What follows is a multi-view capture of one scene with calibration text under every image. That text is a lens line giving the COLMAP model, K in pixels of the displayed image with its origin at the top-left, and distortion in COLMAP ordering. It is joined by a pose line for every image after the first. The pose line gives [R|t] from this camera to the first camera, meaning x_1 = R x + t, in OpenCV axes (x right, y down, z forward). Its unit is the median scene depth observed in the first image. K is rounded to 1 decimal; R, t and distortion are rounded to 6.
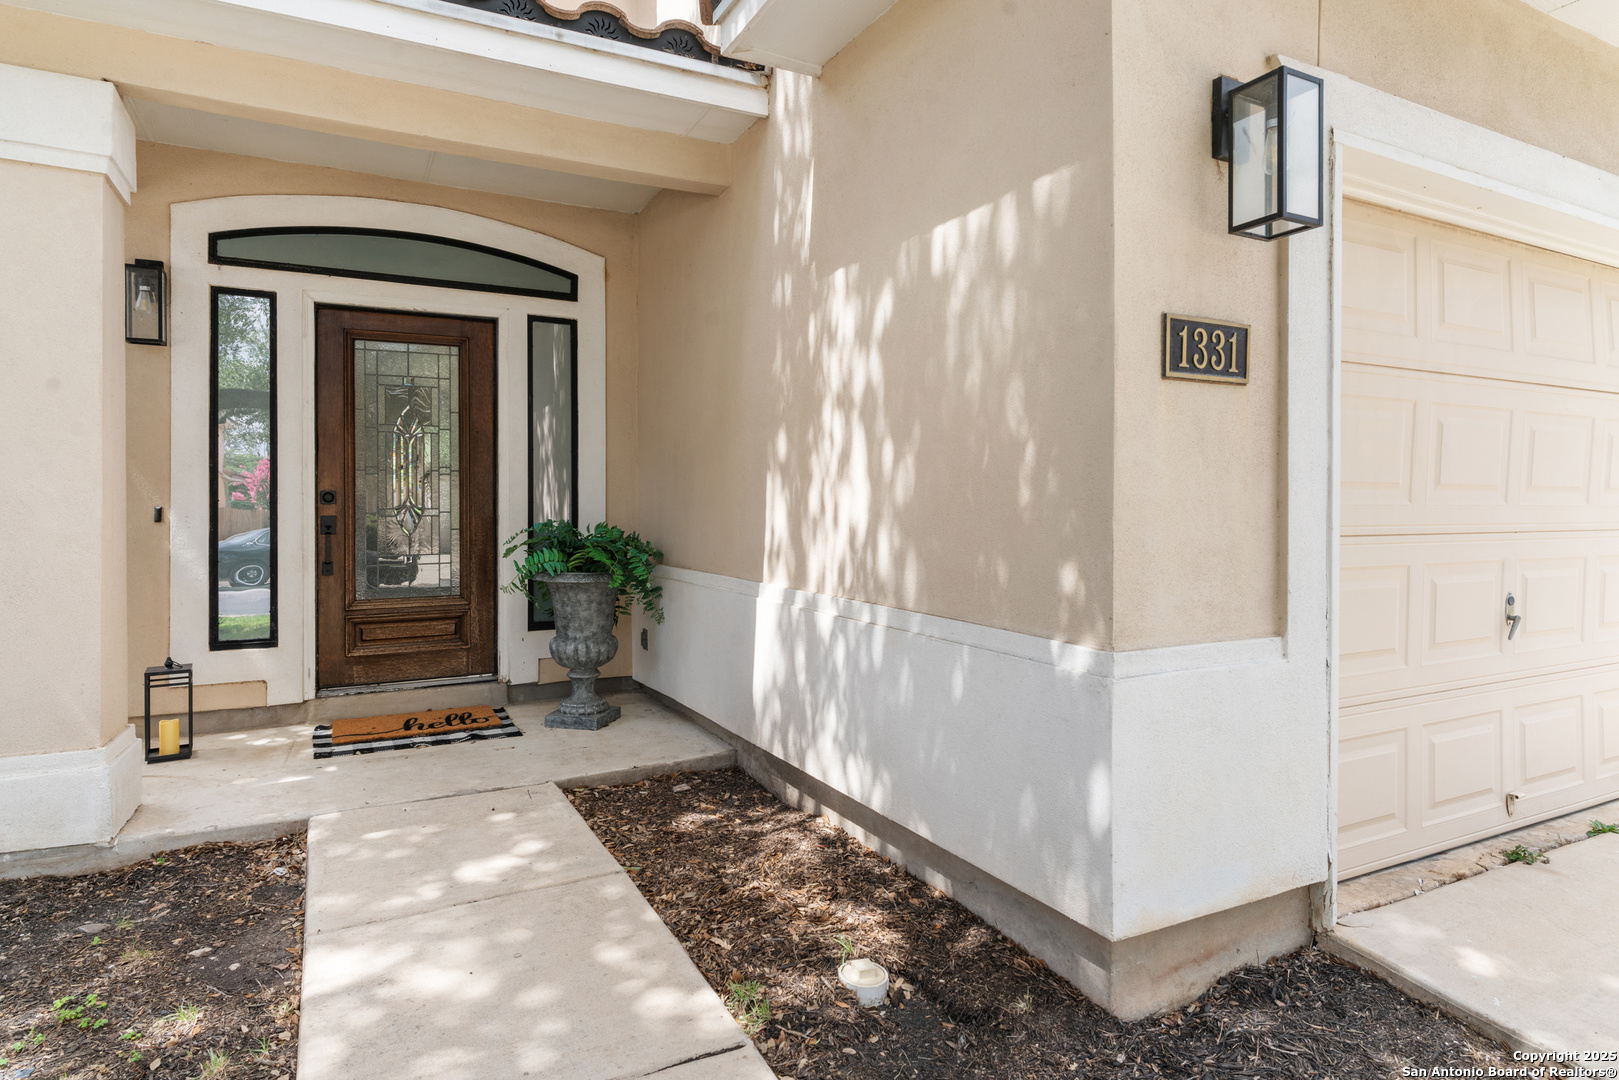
lens RADIAL K [[916.7, 0, 811.6], [0, 916.7, 525.6], [0, 0, 1]] dist [-0.000701, 0.000980]
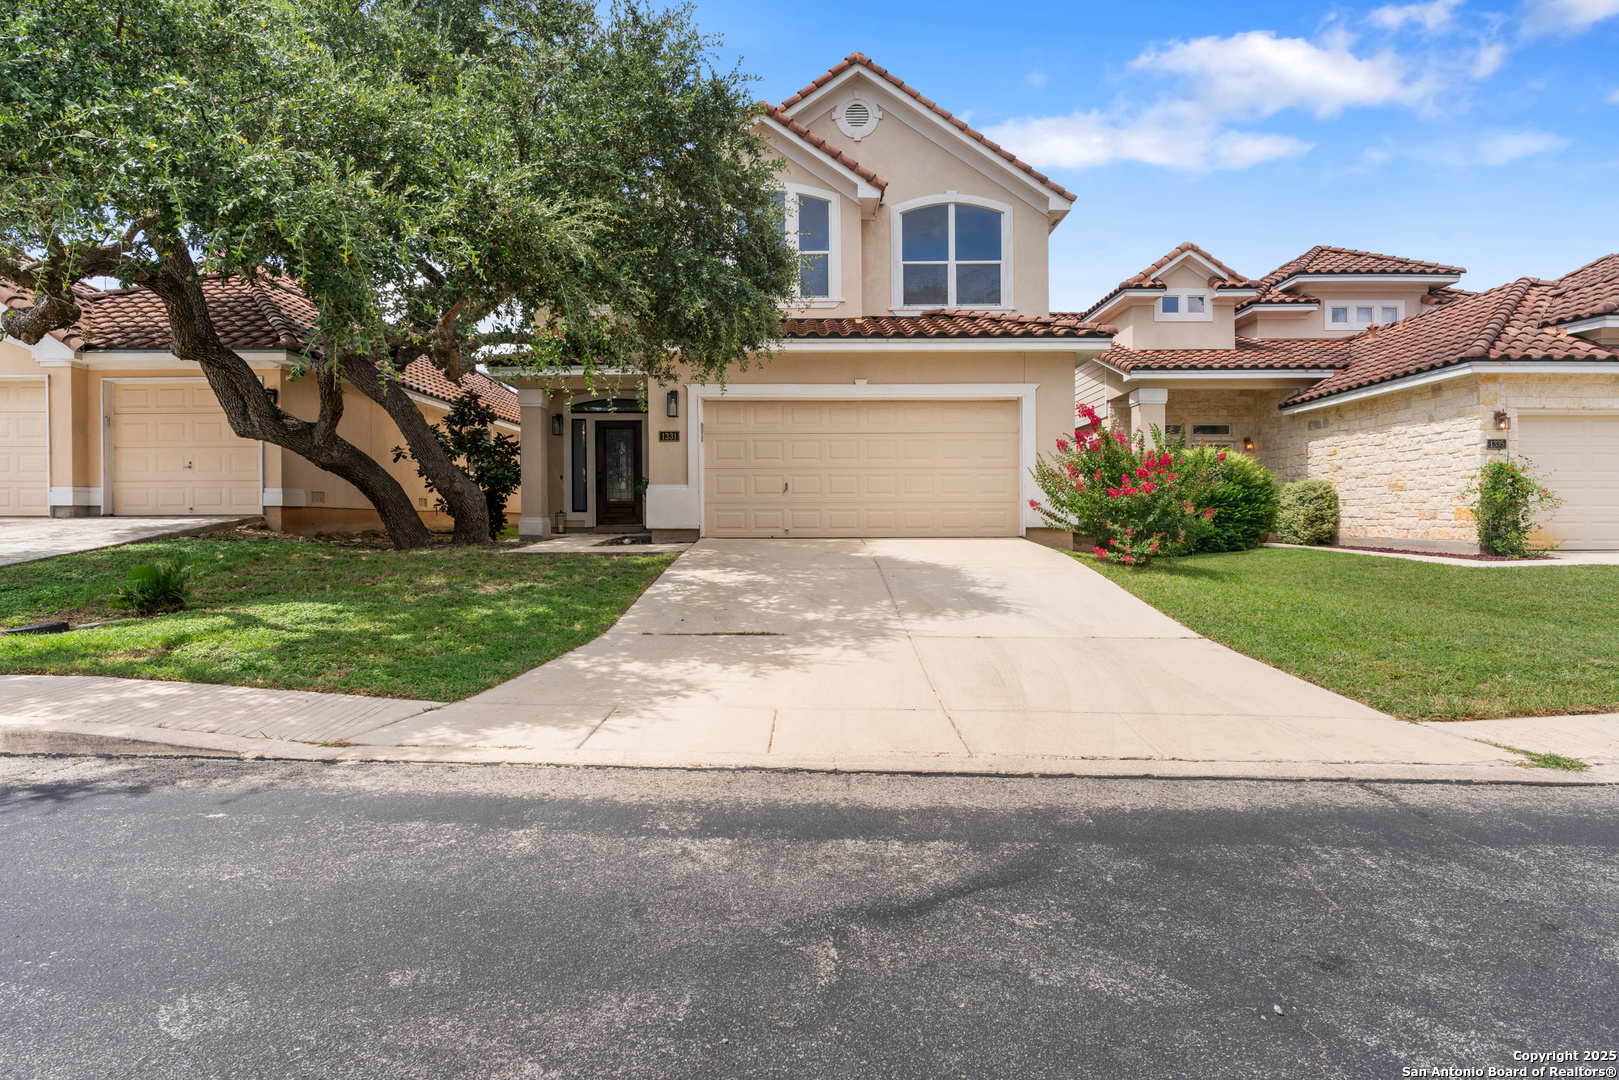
lens RADIAL K [[916.7, 0, 811.6], [0, 916.7, 543.8], [0, 0, 1]] dist [-0.000701, 0.000980]
pose [[0.881591, 0.009441, -0.471920, 4.056663], [-0.006815, 0.999950, 0.007274, 0.458732], [0.471965, -0.003196, 0.881611, -3.819793]]
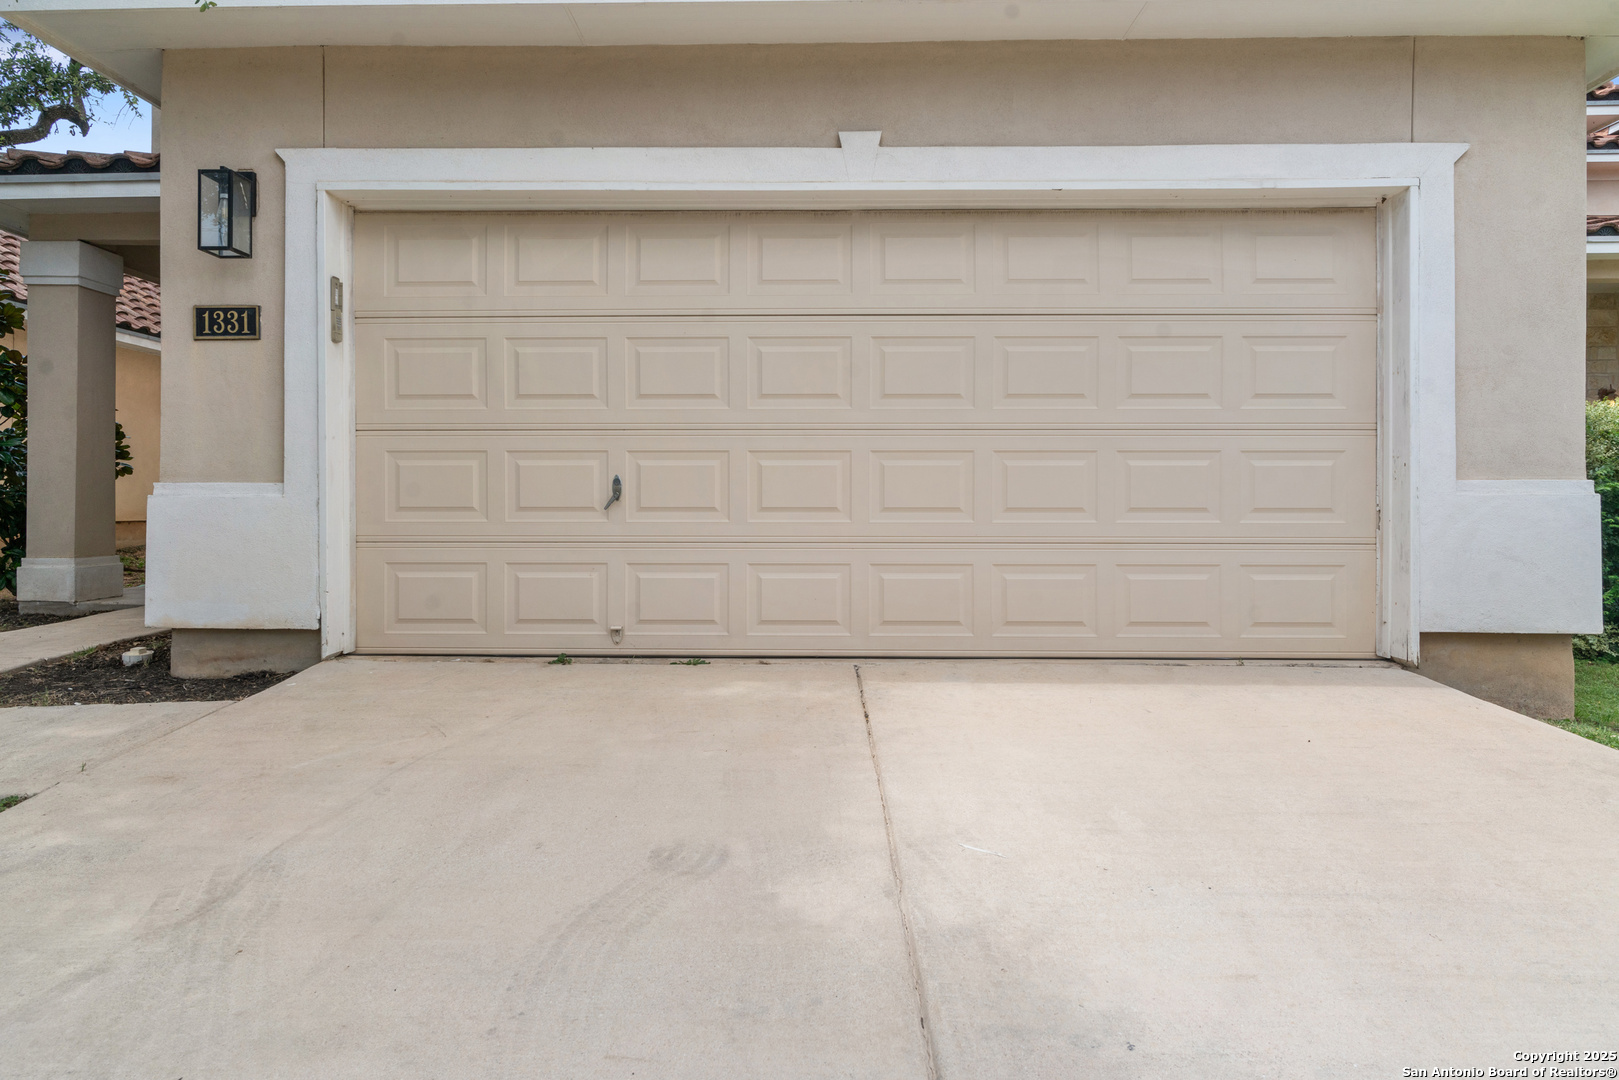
lens RADIAL K [[916.7, 0, 809.7], [0, 916.7, 529.5], [0, 0, 1]] dist [-0.000701, 0.000980]
pose [[0.875162, 0.011895, -0.483684, 2.311484], [-0.010764, 0.999929, 0.005116, 0.197124], [0.483710, 0.000729, 0.875228, -0.035697]]
